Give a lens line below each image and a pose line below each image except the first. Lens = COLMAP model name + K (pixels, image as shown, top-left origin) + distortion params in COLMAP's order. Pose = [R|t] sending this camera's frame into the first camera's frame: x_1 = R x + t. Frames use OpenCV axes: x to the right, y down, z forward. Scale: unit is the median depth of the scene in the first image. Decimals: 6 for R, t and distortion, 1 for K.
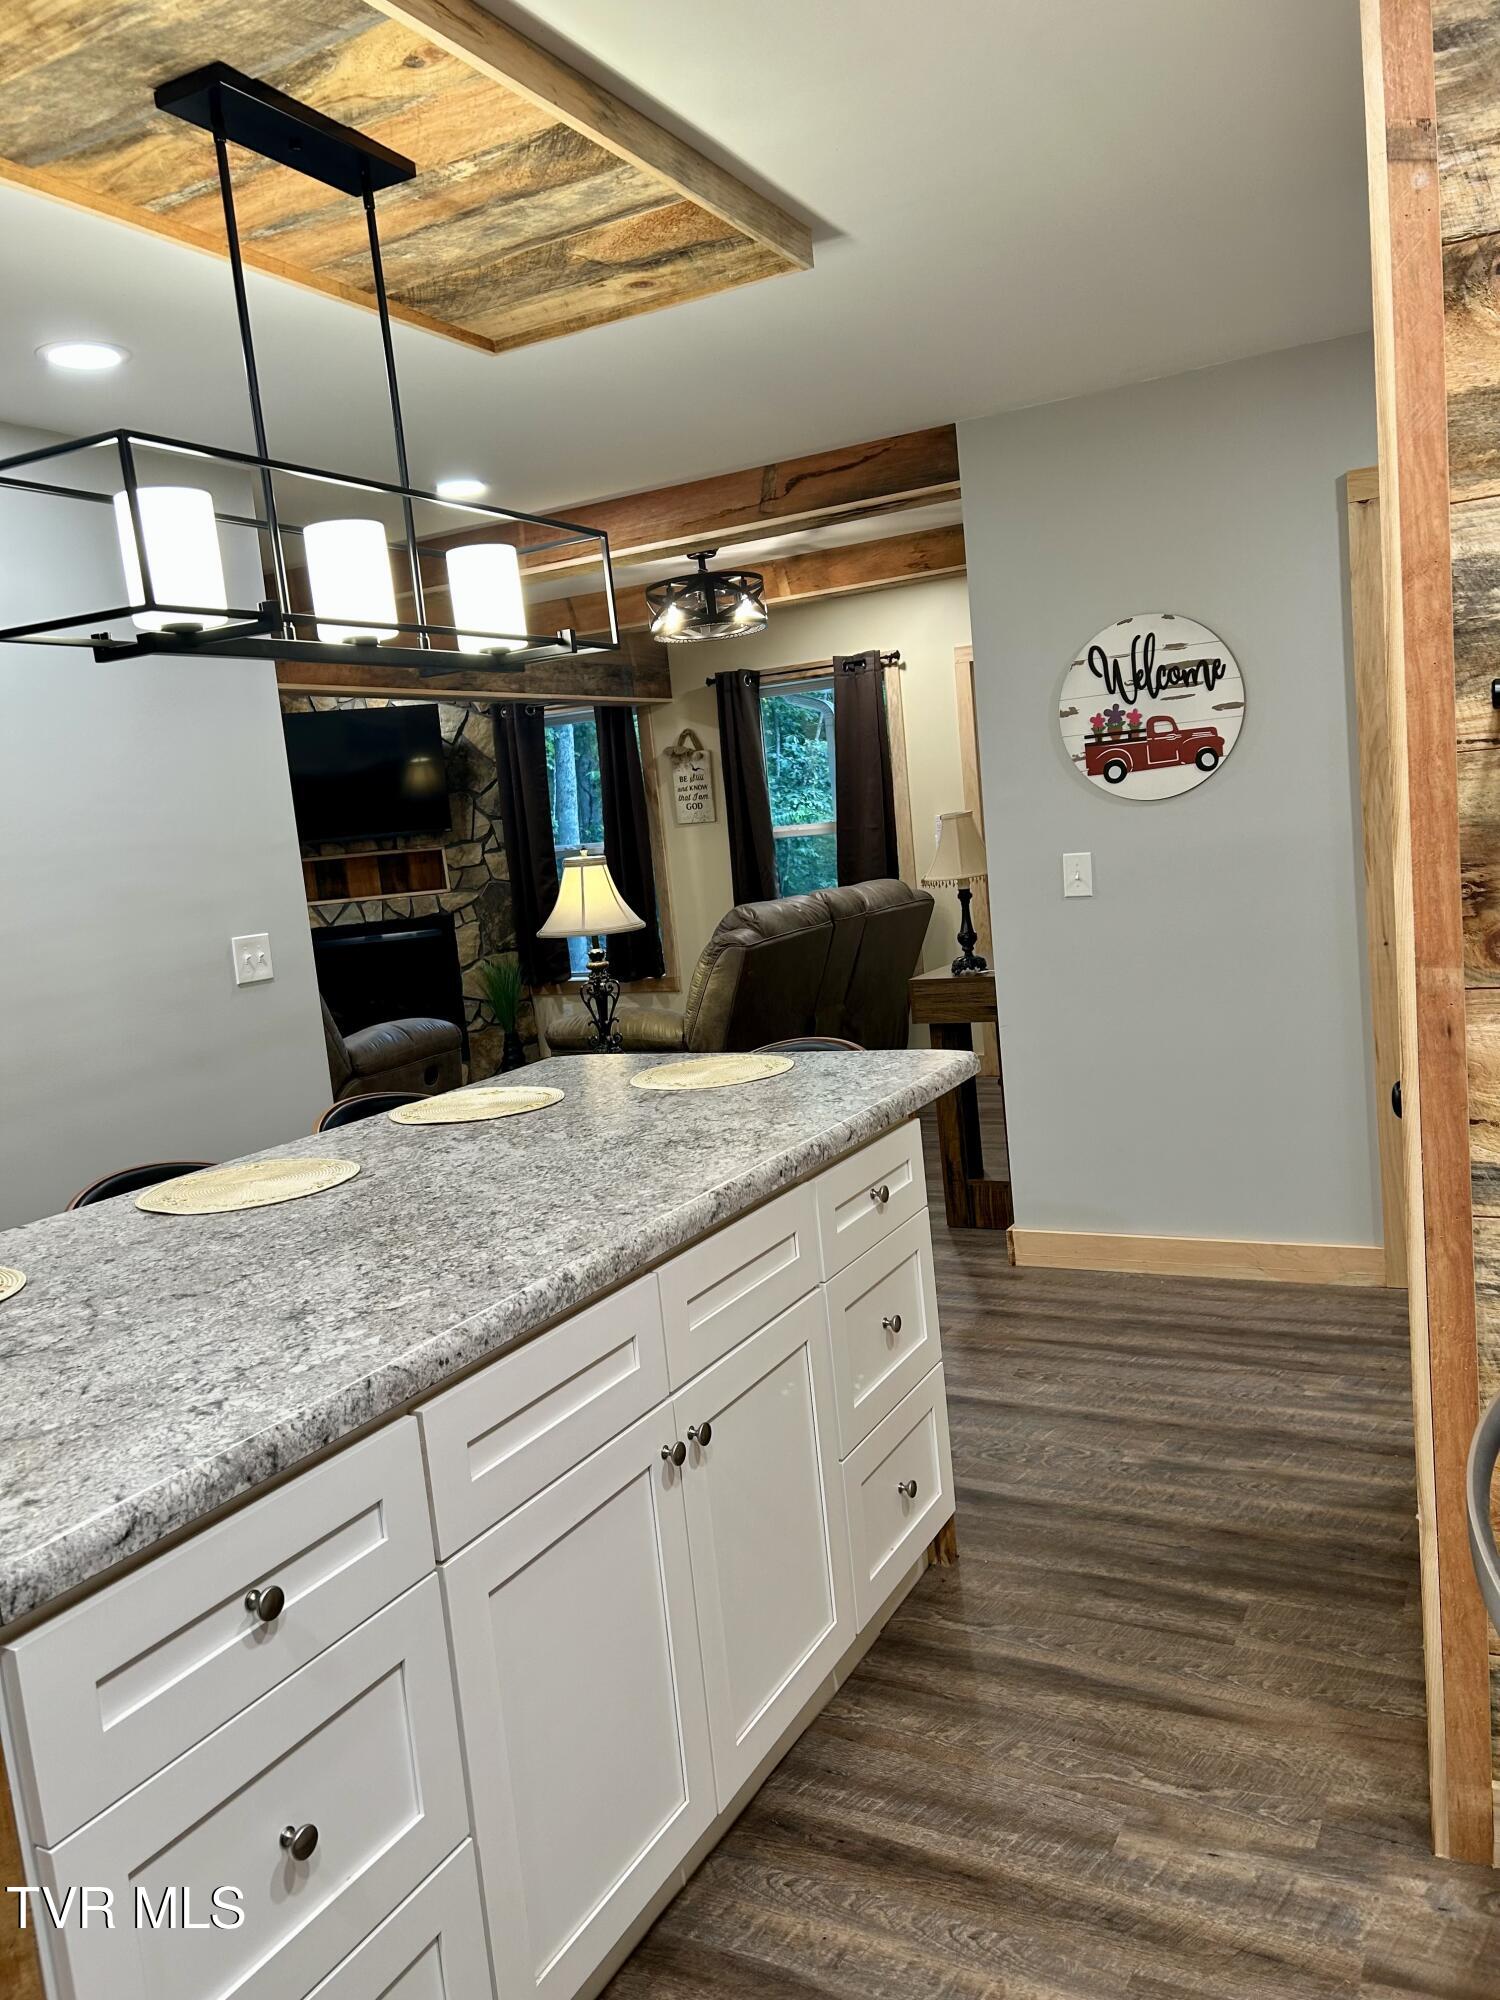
lens RADIAL K [[1494.5, 0, 750.0], [0, 1494.5, 1000.0], [0, 0, 1]] dist [0.203658, -0.482691]
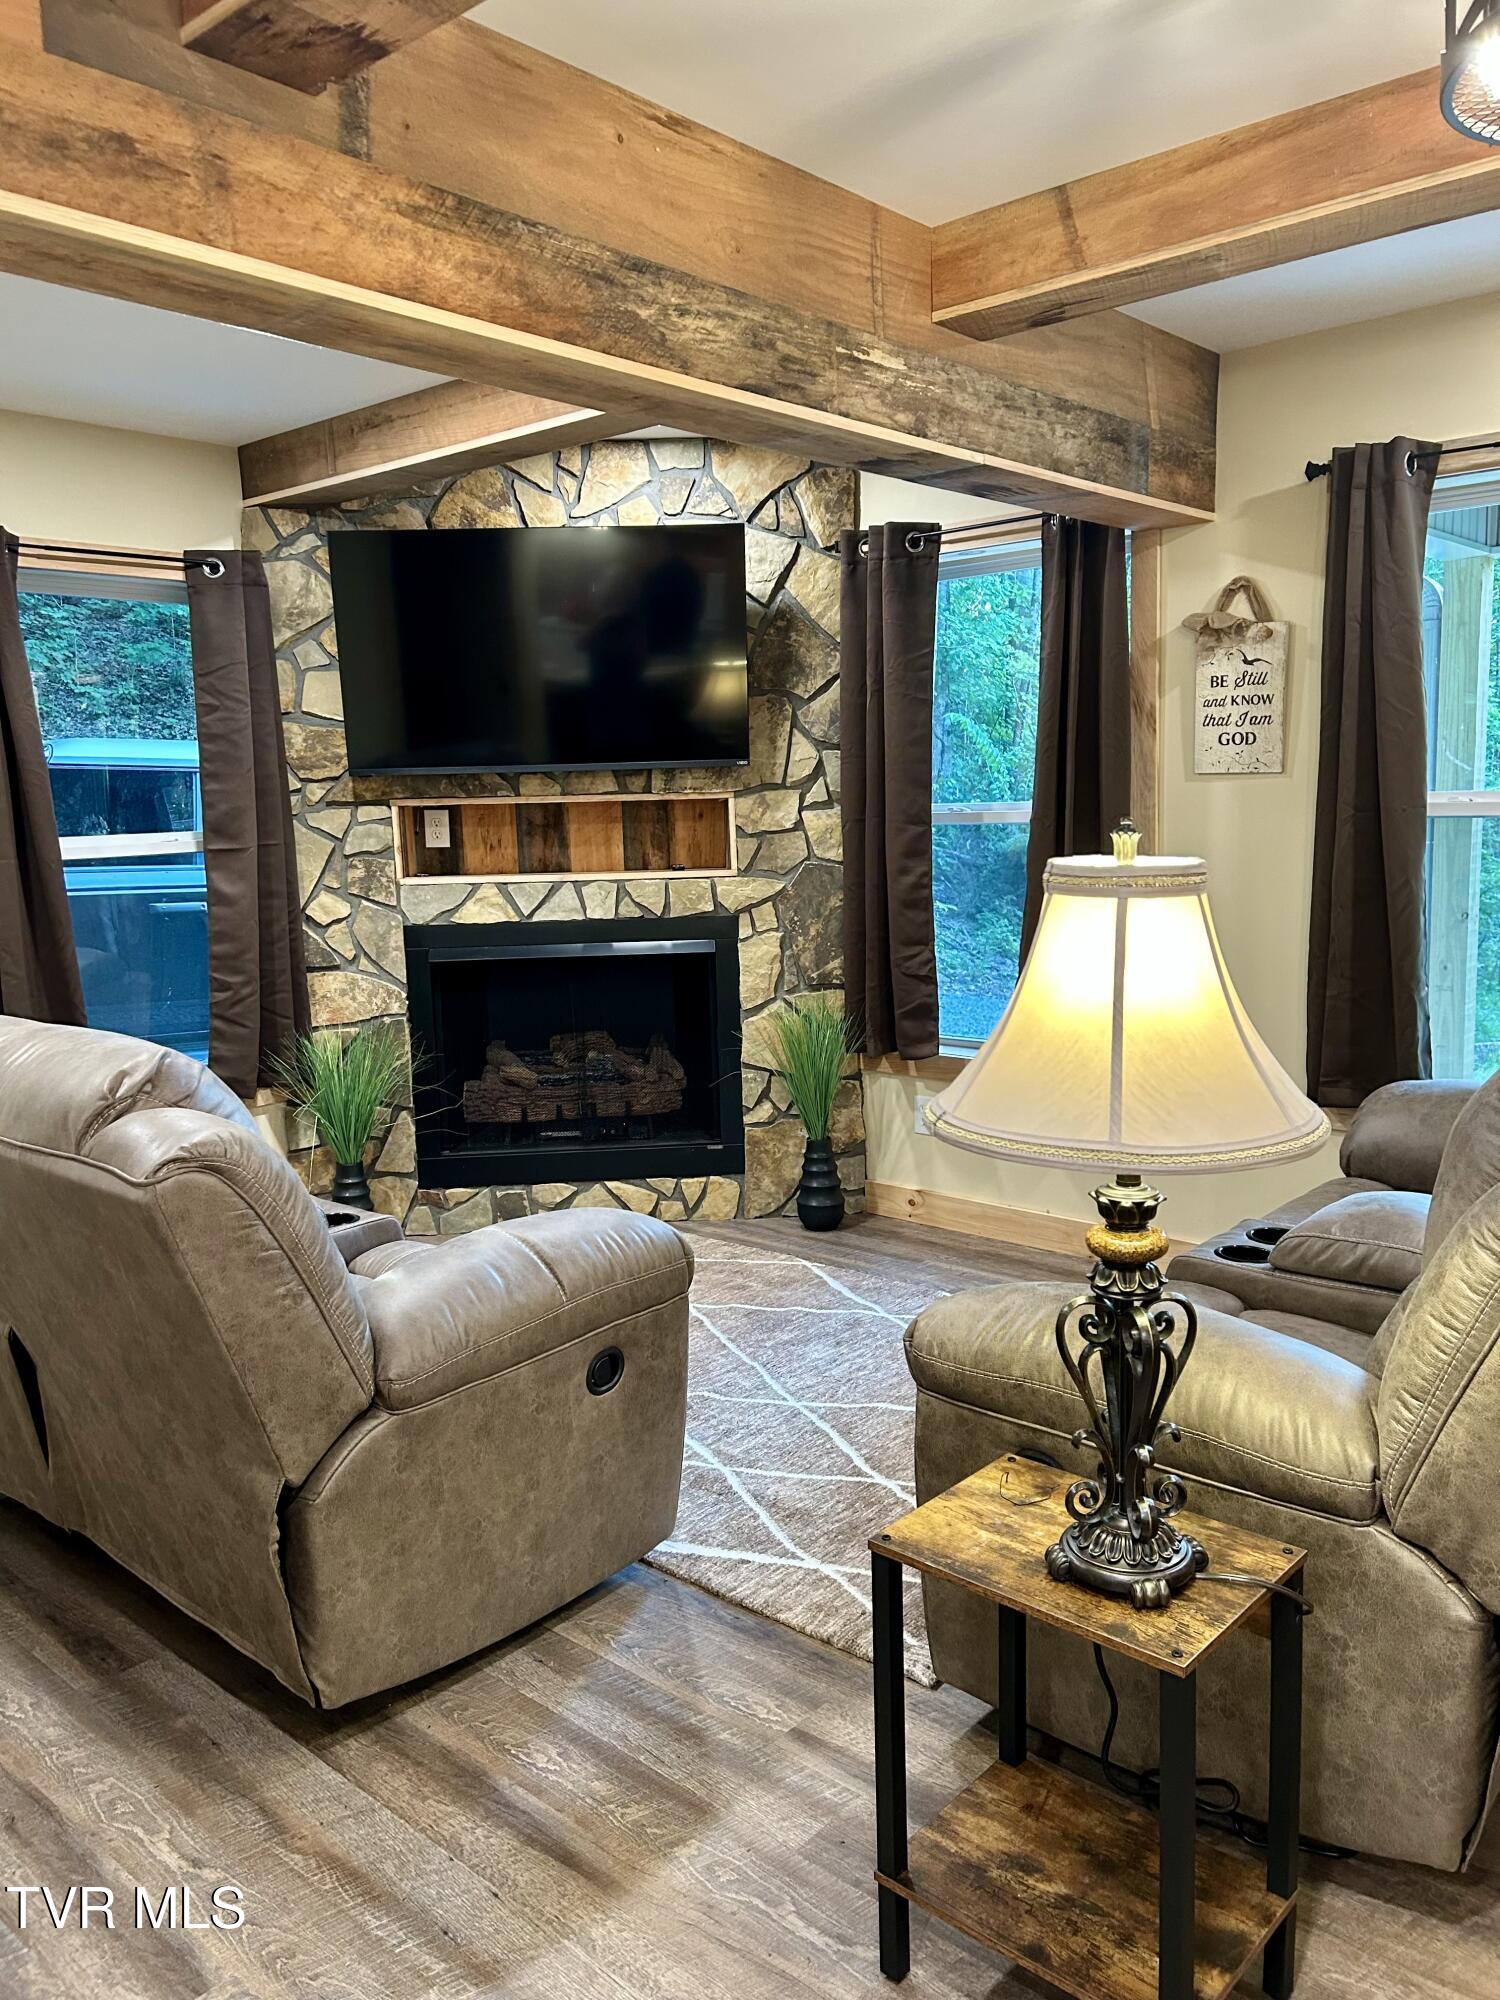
lens RADIAL K [[1494.5, 0, 750.0], [0, 1494.5, 1000.0], [0, 0, 1]] dist [0.203658, -0.482691]
pose [[0.974149, 0.096127, -0.204432, -0.076886], [-0.090720, 0.995237, 0.035680, -0.046362], [0.206888, -0.016212, 0.978230, 0.461279]]
